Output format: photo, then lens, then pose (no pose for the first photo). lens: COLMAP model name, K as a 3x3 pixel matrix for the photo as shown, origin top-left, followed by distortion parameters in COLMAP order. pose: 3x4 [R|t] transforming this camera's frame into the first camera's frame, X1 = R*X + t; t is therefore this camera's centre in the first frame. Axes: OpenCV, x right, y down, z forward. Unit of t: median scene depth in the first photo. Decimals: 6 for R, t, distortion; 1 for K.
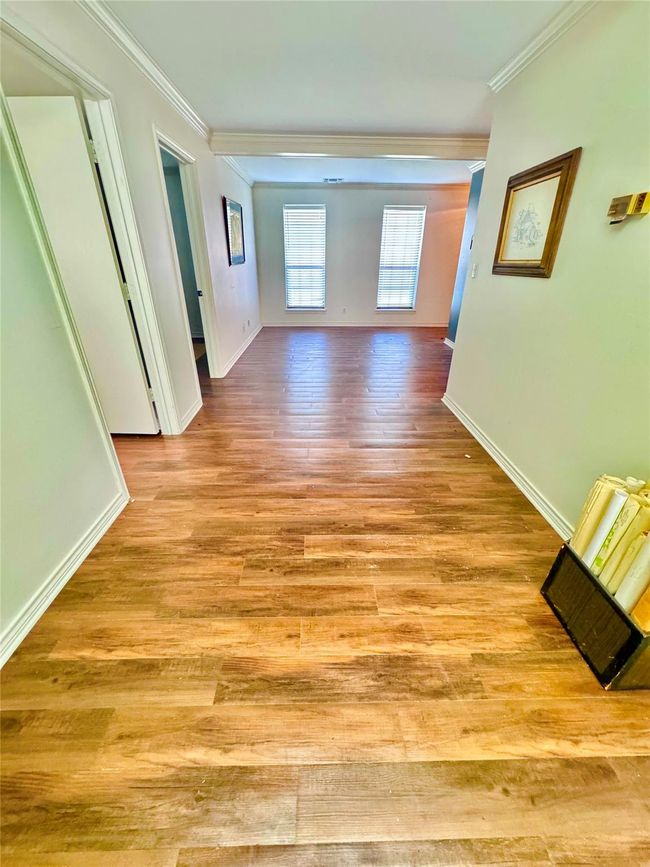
lens RADIAL K [[346.1, 0, 323.8], [0, 346.1, 430.9], [0, 0, 1]] dist [-0.001199, 0.000036]
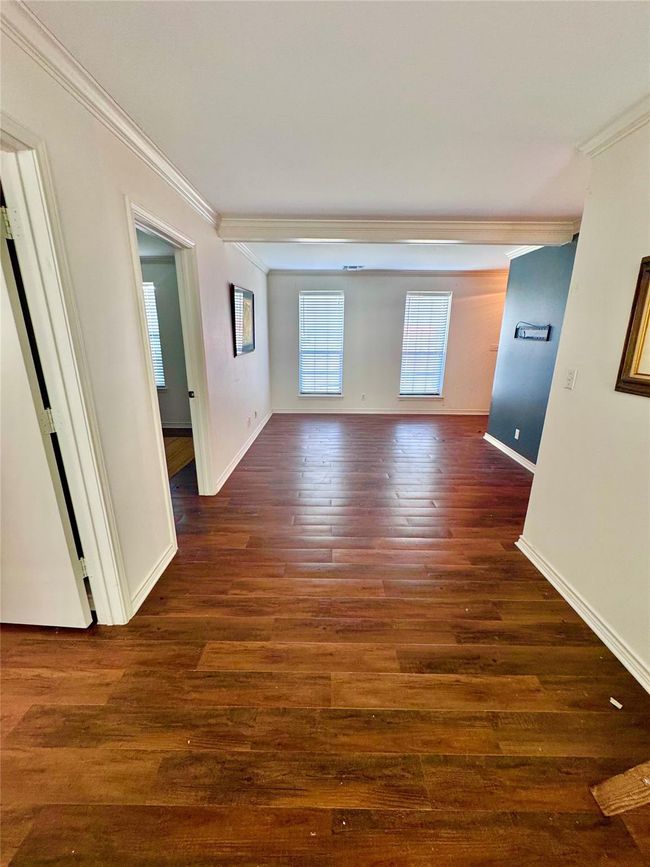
lens RADIAL K [[346.1, 0, 323.3], [0, 346.1, 434.0], [0, 0, 1]] dist [-0.001199, 0.000036]
pose [[0.999411, 0.010016, -0.032824, -0.017059], [-0.015837, 0.983136, -0.182189, -0.101225], [0.030446, 0.182602, 0.982715, 0.147307]]
